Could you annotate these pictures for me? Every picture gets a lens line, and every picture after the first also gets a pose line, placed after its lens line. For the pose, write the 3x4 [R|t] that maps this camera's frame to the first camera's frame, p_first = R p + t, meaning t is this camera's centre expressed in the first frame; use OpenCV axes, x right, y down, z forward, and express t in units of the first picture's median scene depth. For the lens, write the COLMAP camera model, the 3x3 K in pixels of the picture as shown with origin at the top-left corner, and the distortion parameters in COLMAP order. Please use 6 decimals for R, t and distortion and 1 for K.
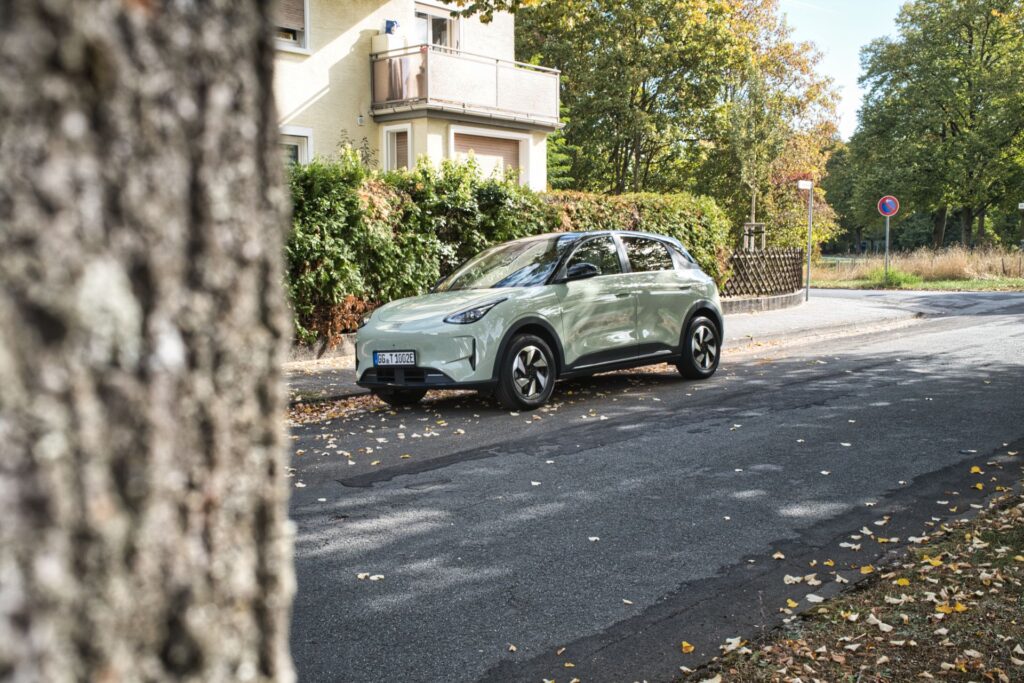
lens RADIAL K [[1060.9, 0, 512.3], [0, 1060.9, 340.4], [0, 0, 1]] dist [0.011780, 0.000000]
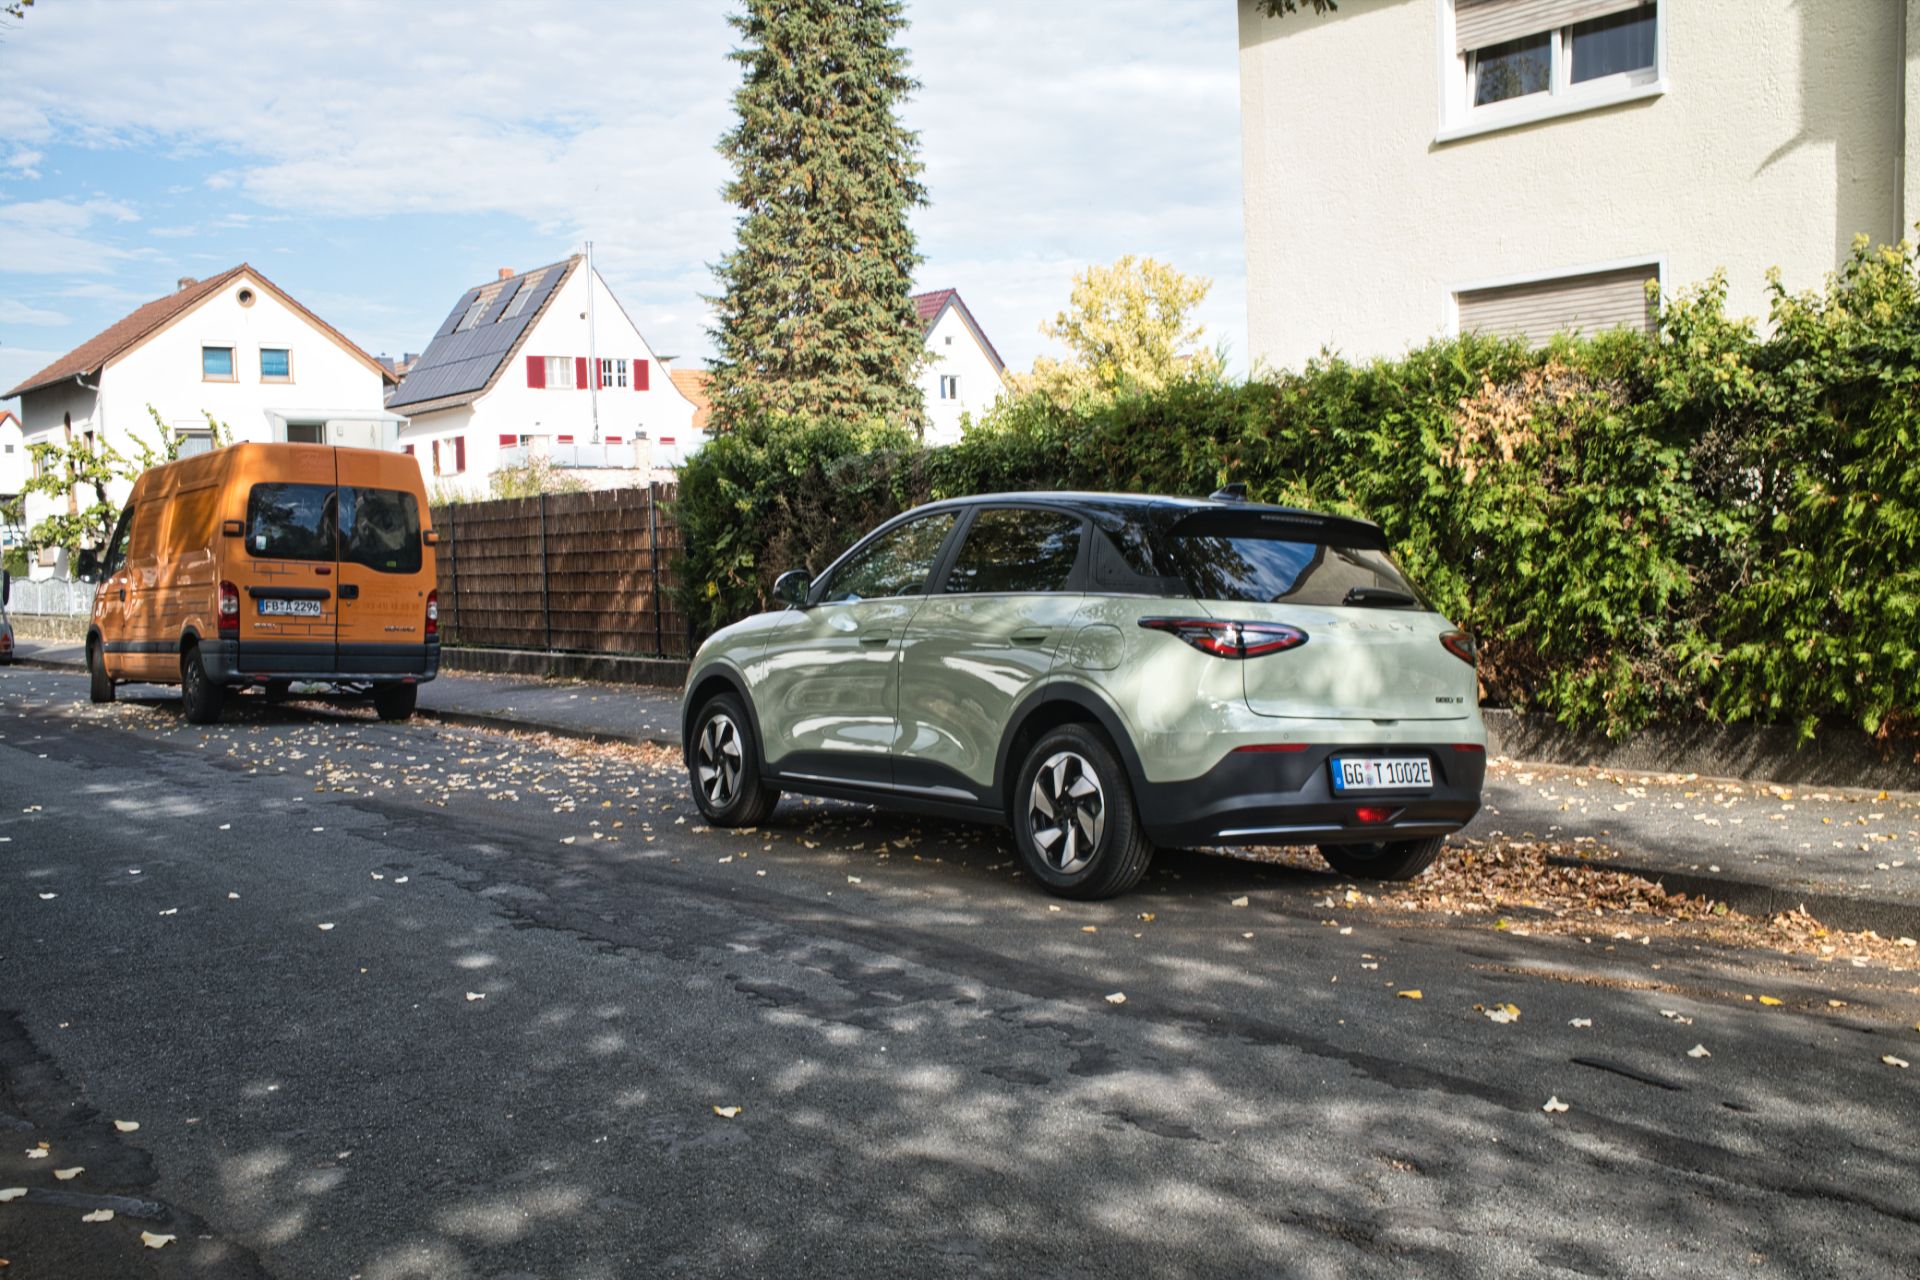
lens RADIAL K [[1989.2, 0, 956.0], [0, 1989.2, 646.7], [0, 0, 1]] dist [0.011780, 0.000000]
pose [[-0.198425, 0.064697, -0.977978, 0.534524], [-0.059753, 0.995164, 0.077957, -0.062948], [0.978293, 0.073906, -0.193600, 0.686867]]
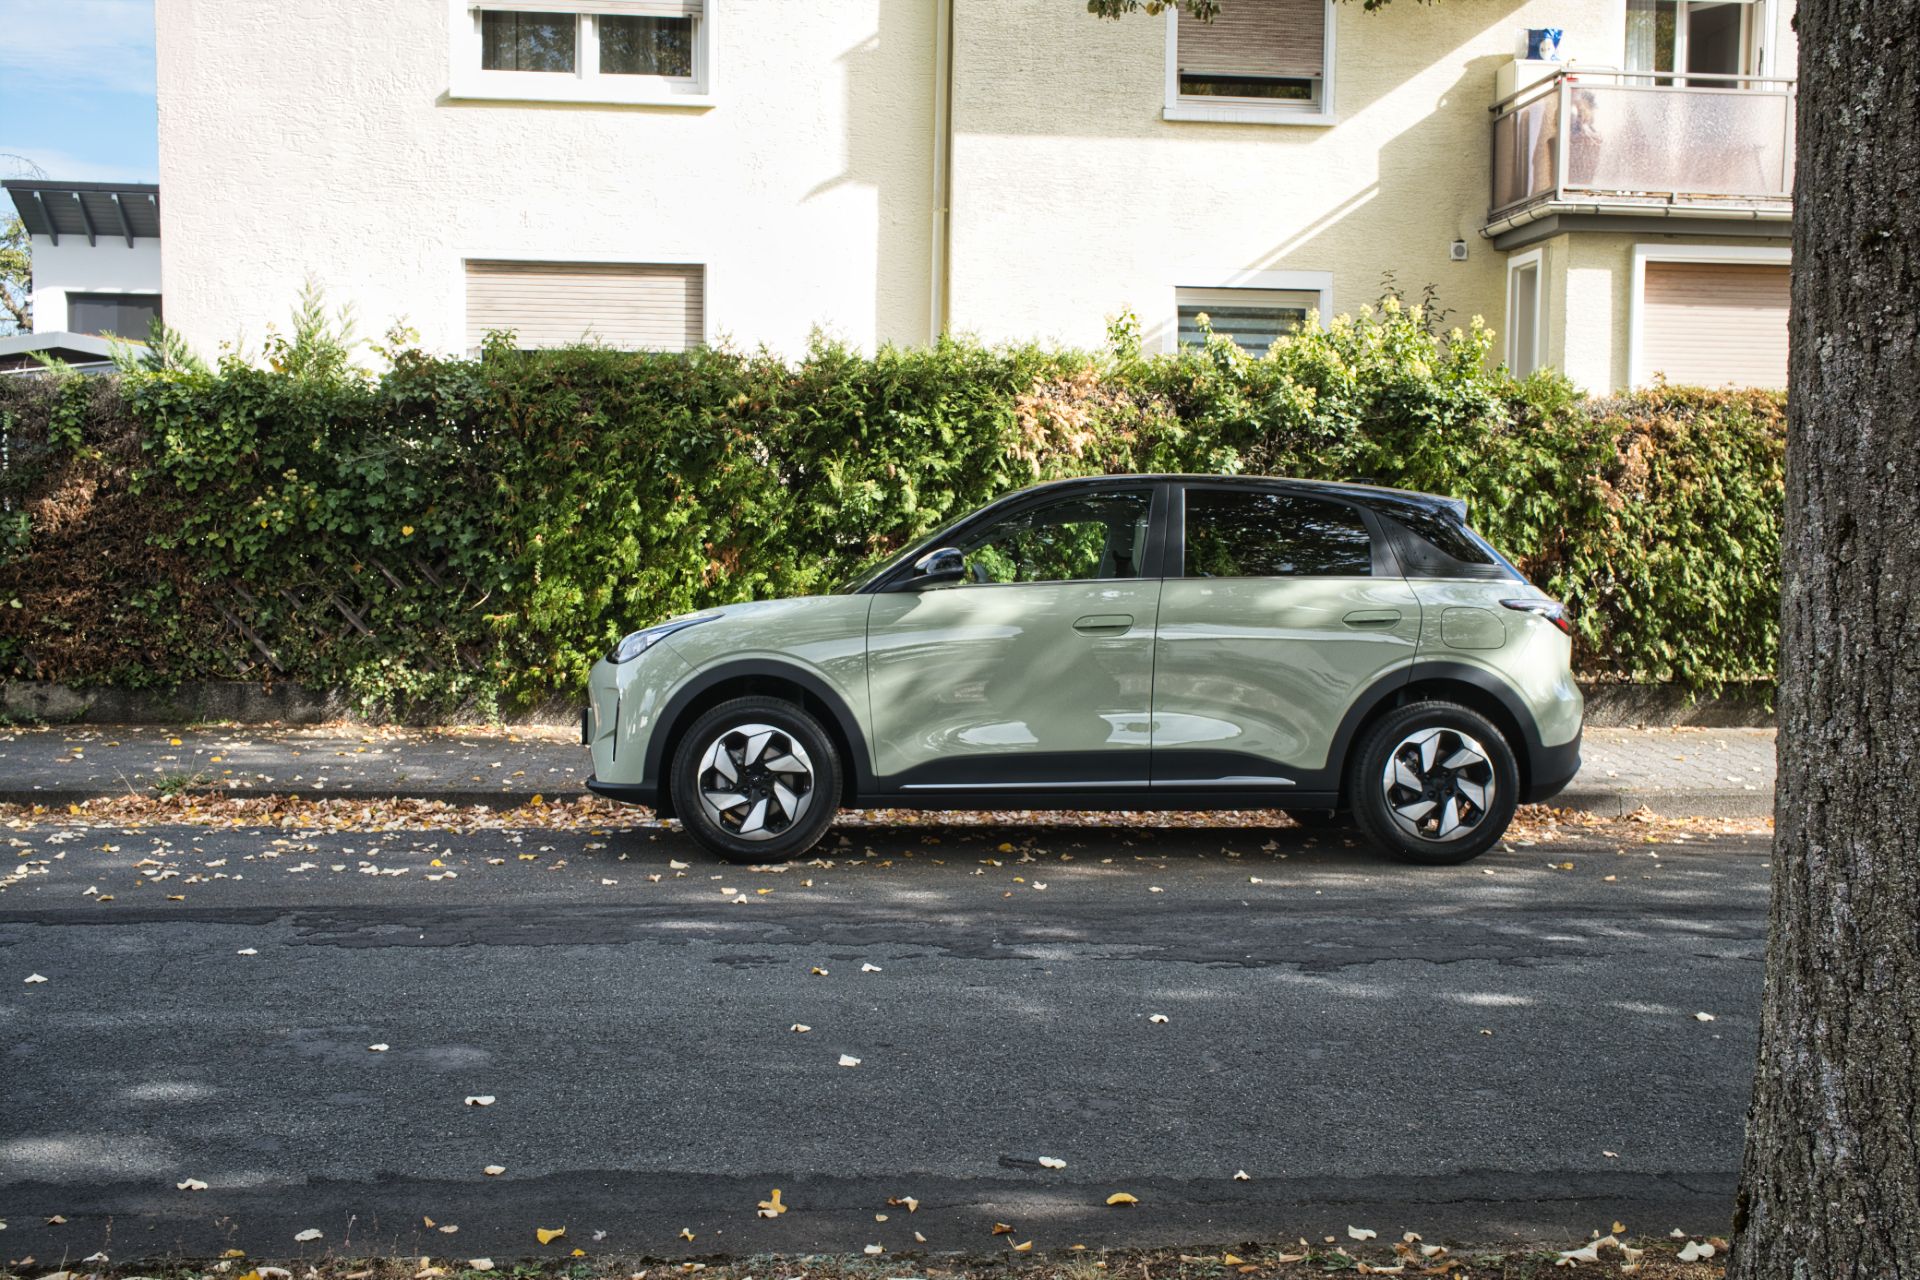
lens RADIAL K [[1989.2, 0, 960.2], [0, 1989.2, 638.2], [0, 0, 1]] dist [0.011780, 0.000000]
pose [[0.720530, 0.062126, -0.690635, 0.344257], [-0.081522, 0.996661, 0.004604, -0.021783], [0.688615, 0.052984, 0.723189, 0.228679]]
